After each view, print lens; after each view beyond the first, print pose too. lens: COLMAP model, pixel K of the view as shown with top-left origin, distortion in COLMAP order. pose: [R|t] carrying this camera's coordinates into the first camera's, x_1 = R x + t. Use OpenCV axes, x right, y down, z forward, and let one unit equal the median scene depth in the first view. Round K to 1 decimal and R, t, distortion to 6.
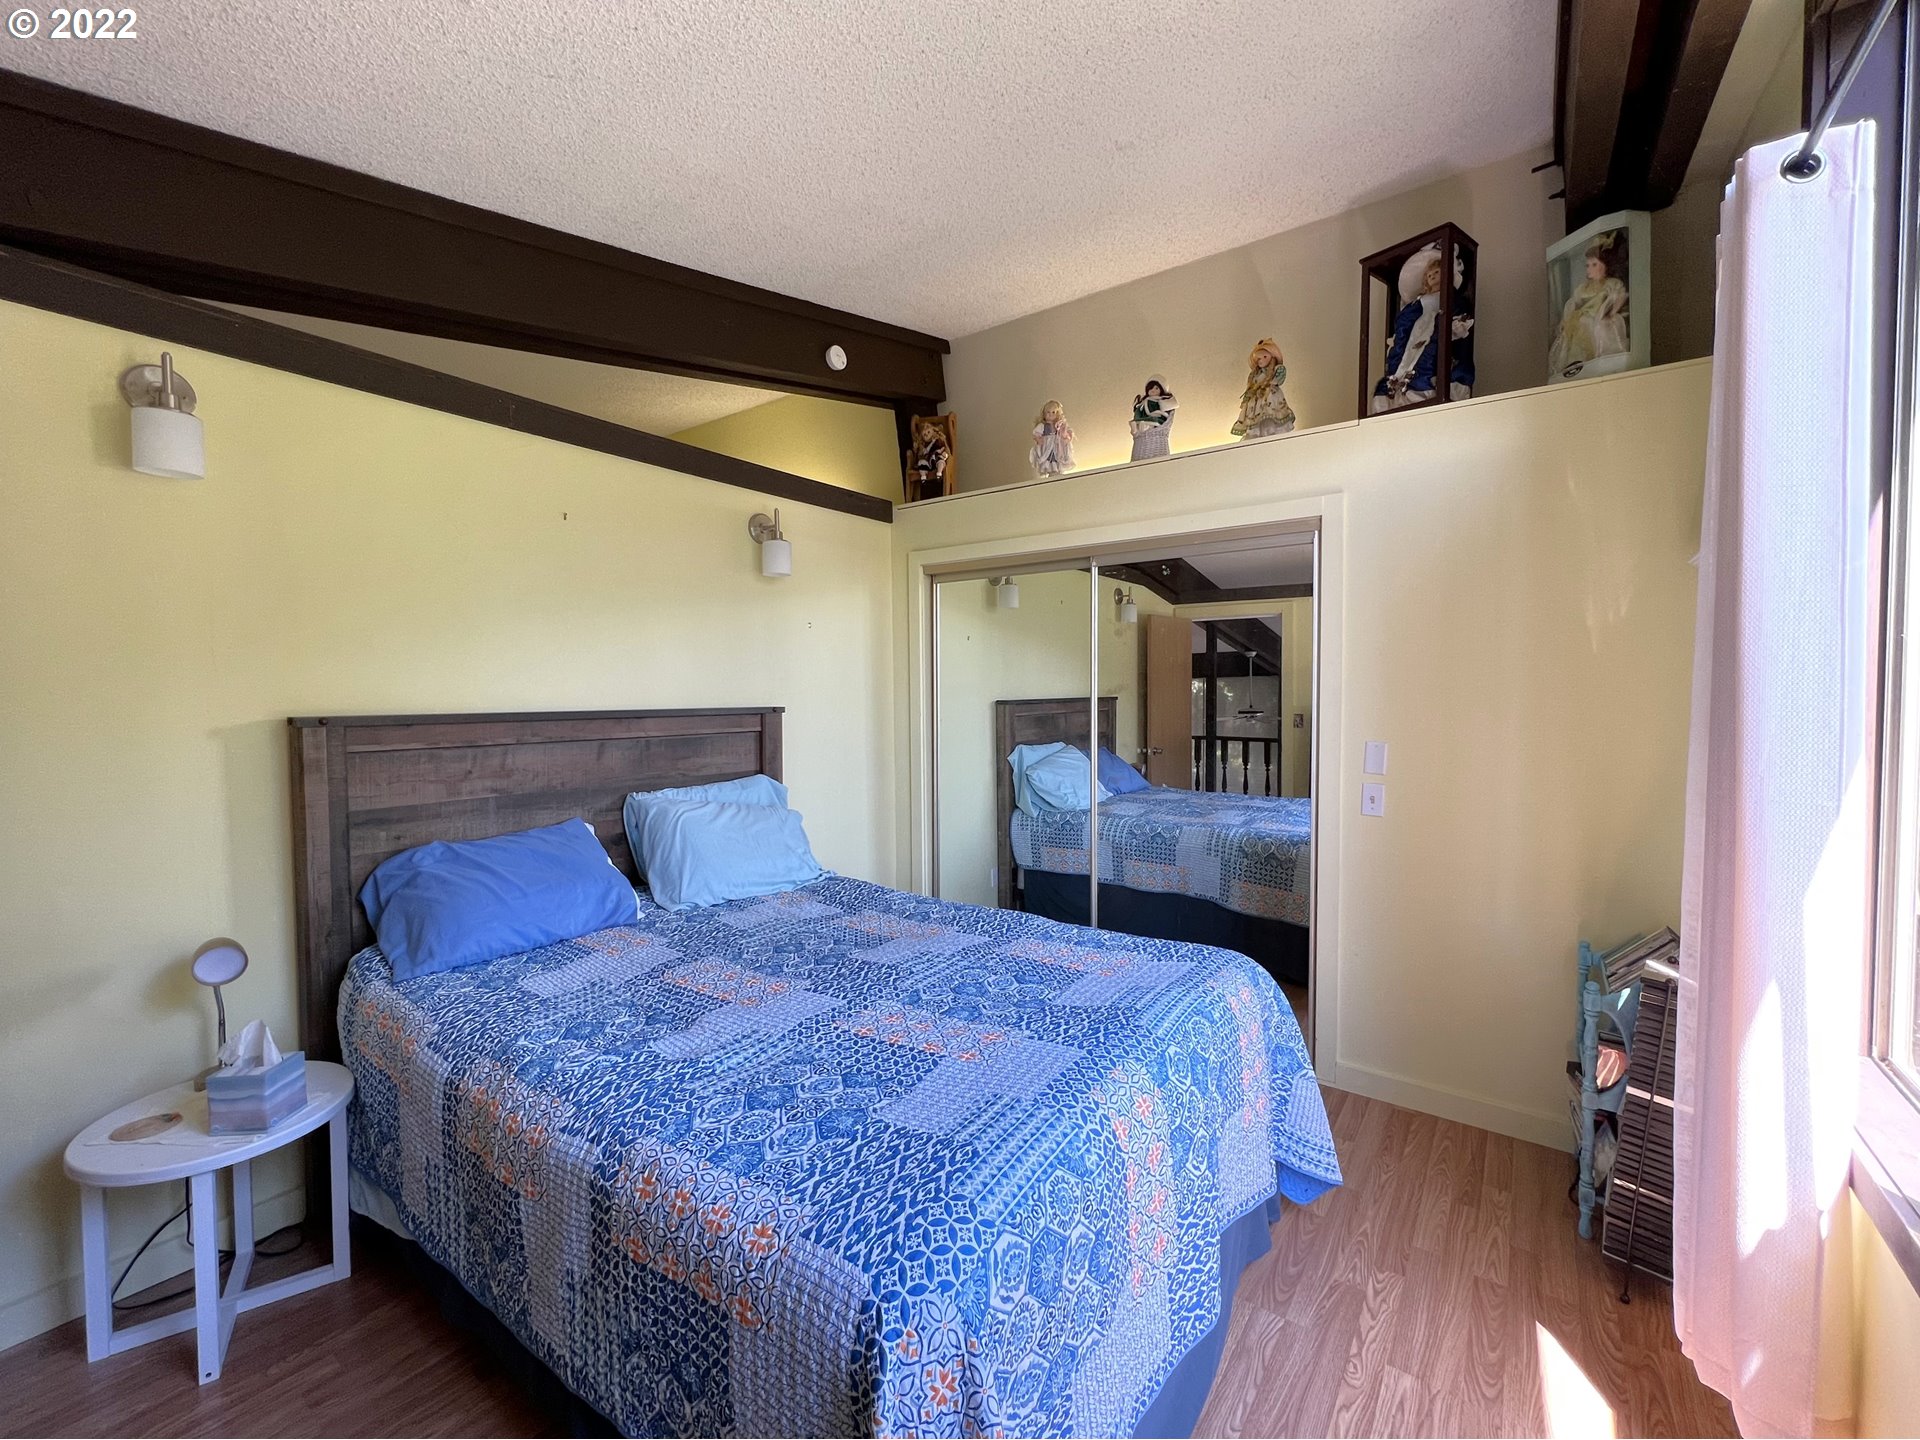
lens RADIAL K [[781.4, 0, 953.0], [0, 781.4, 715.7], [0, 0, 1]] dist [0.001062, -0.000145]
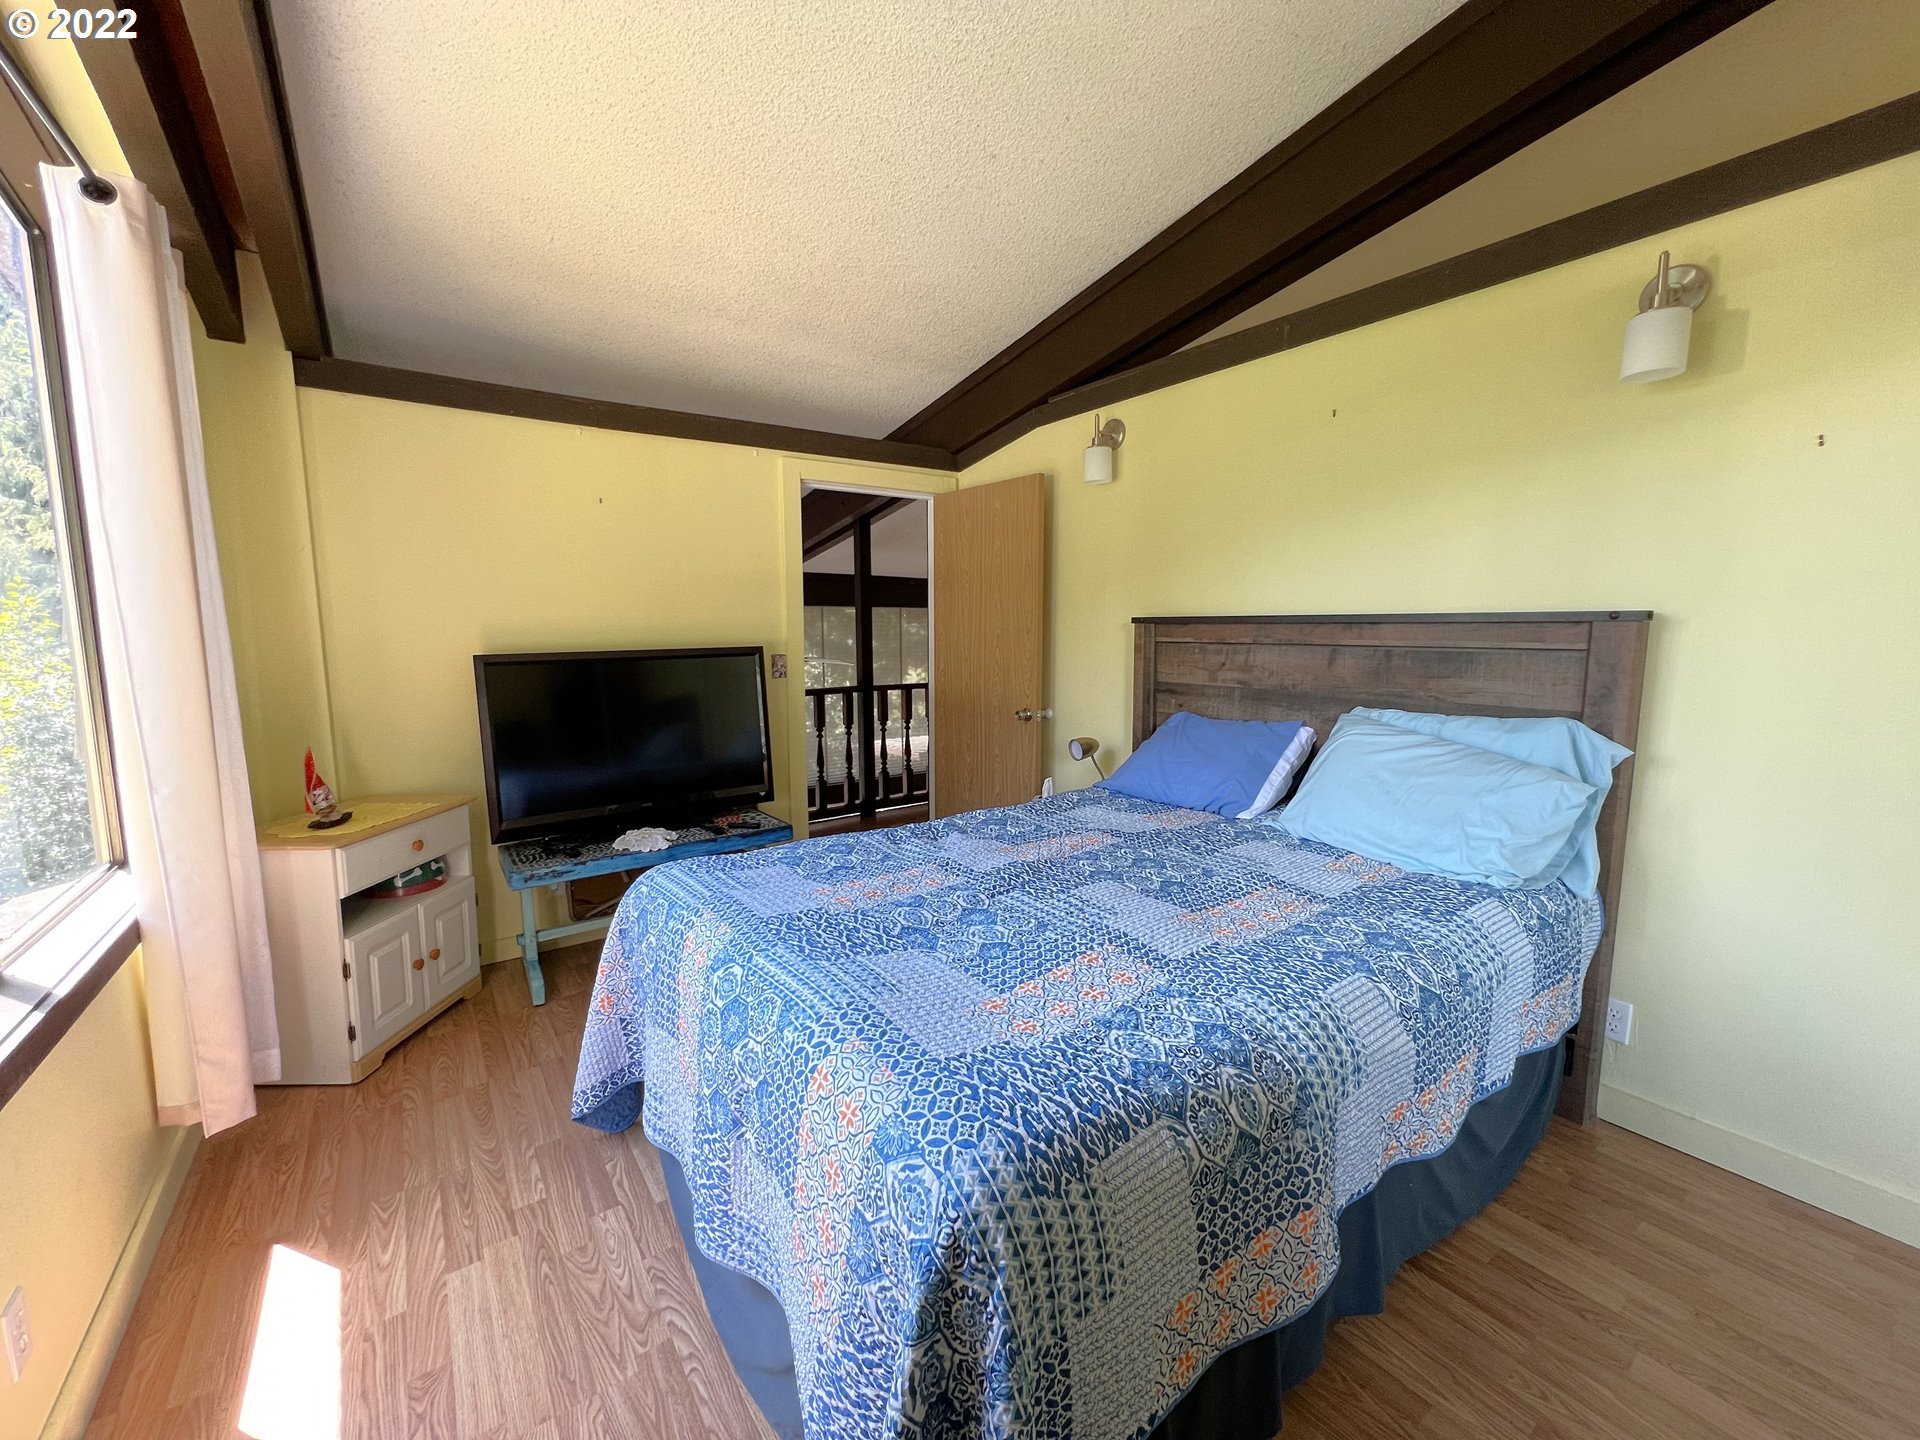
lens RADIAL K [[781.4, 0, 953.3], [0, 781.4, 721.4], [0, 0, 1]] dist [0.001062, -0.000145]
pose [[-0.326203, 0.112759, -0.938550, 0.633073], [-0.033049, 0.990893, 0.130534, 0.014412], [0.944722, 0.073599, -0.319506, 0.931121]]
